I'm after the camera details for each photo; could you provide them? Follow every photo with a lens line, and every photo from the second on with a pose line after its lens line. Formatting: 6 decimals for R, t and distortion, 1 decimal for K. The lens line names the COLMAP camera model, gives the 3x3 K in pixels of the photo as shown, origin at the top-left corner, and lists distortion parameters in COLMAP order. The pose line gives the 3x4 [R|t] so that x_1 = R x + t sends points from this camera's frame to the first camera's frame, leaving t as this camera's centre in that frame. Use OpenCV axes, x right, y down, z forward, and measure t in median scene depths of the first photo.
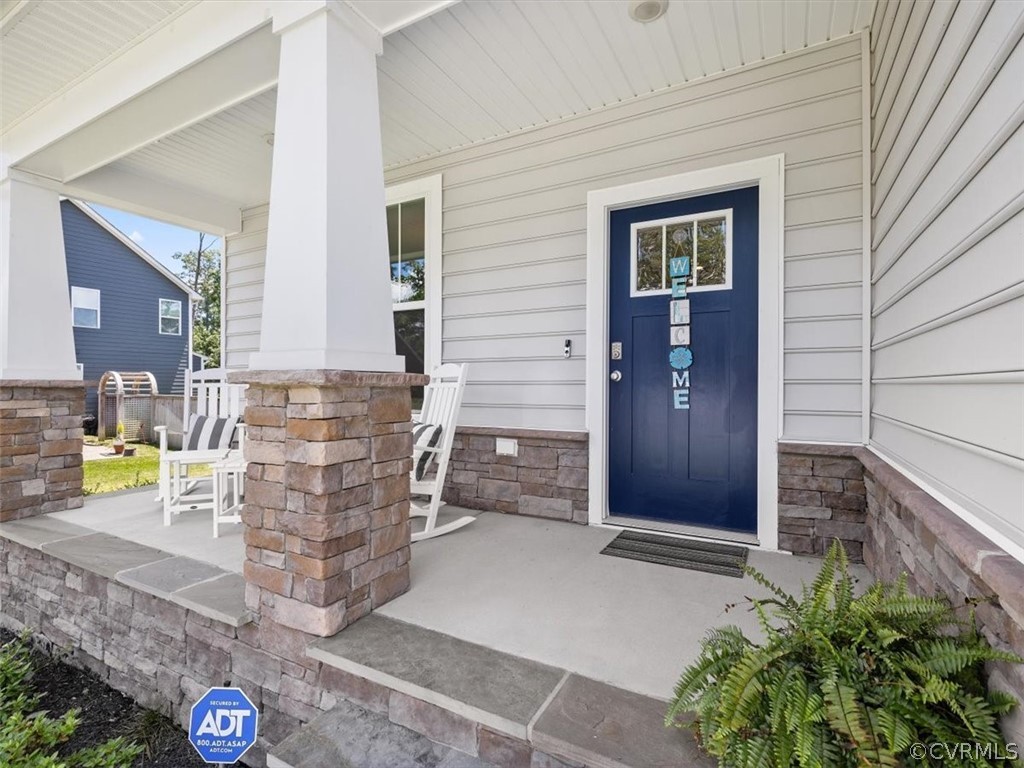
lens RADIAL K [[488.6, 0, 512.0], [0, 488.6, 384.0], [0, 0, 1]] dist [-0.000012, 0.000037]
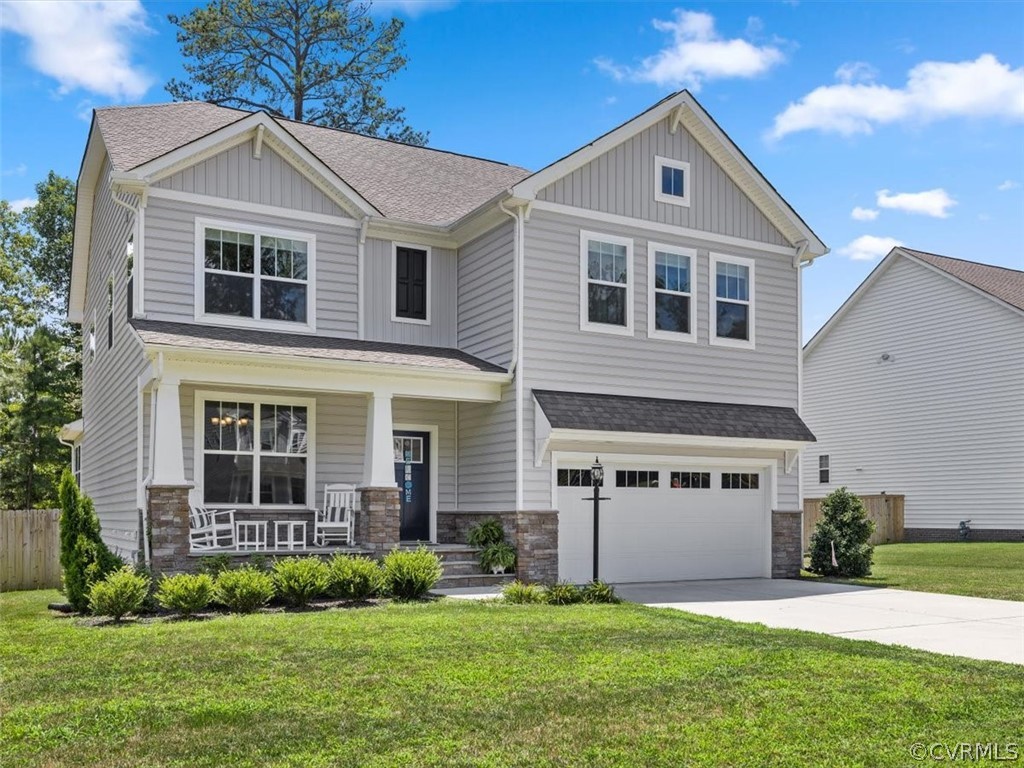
lens RADIAL K [[931.1, 0, 512.0], [0, 931.1, 384.0], [0, 0, 1]] dist [-0.031196, -0.002119]
pose [[0.538919, 0.117082, 0.834181, -4.095917], [-0.001955, 0.990464, -0.137754, 0.117932], [-0.842355, 0.072607, 0.534009, -2.592045]]
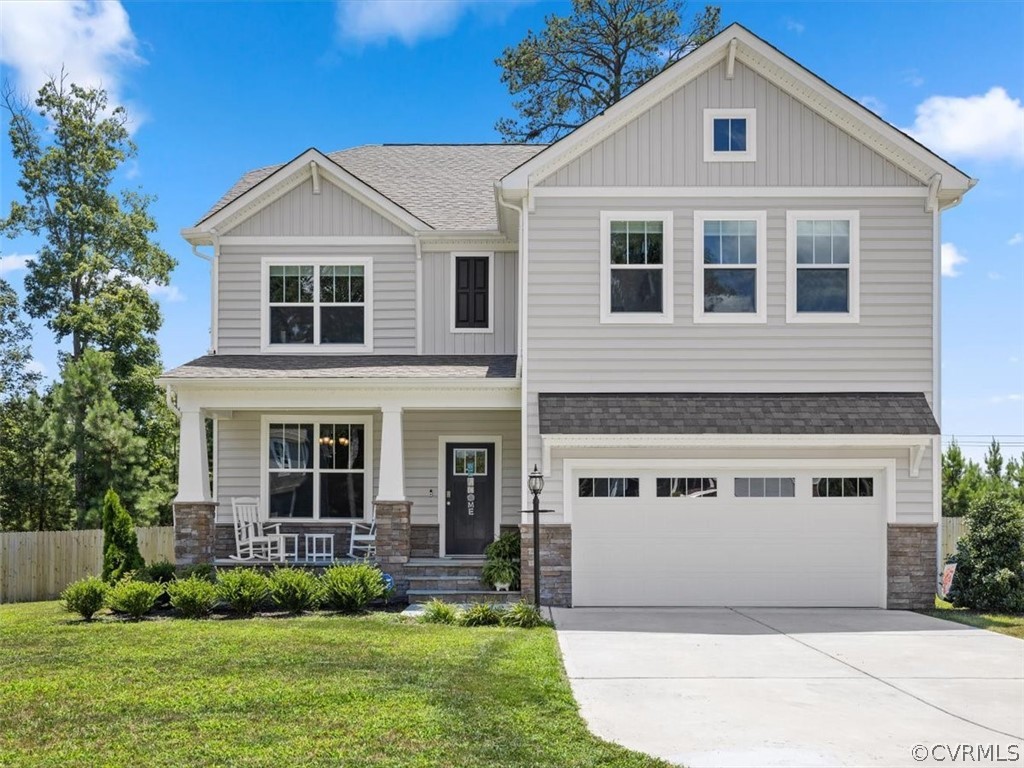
lens RADIAL K [[935.3, 0, 508.9], [0, 935.3, 409.9], [0, 0, 1]] dist [-0.017564, -0.006313]
pose [[0.883219, 0.058793, 0.465260, -2.080629], [-0.002364, 0.992656, -0.120950, 0.102249], [-0.468954, 0.105726, 0.876872, -4.056185]]
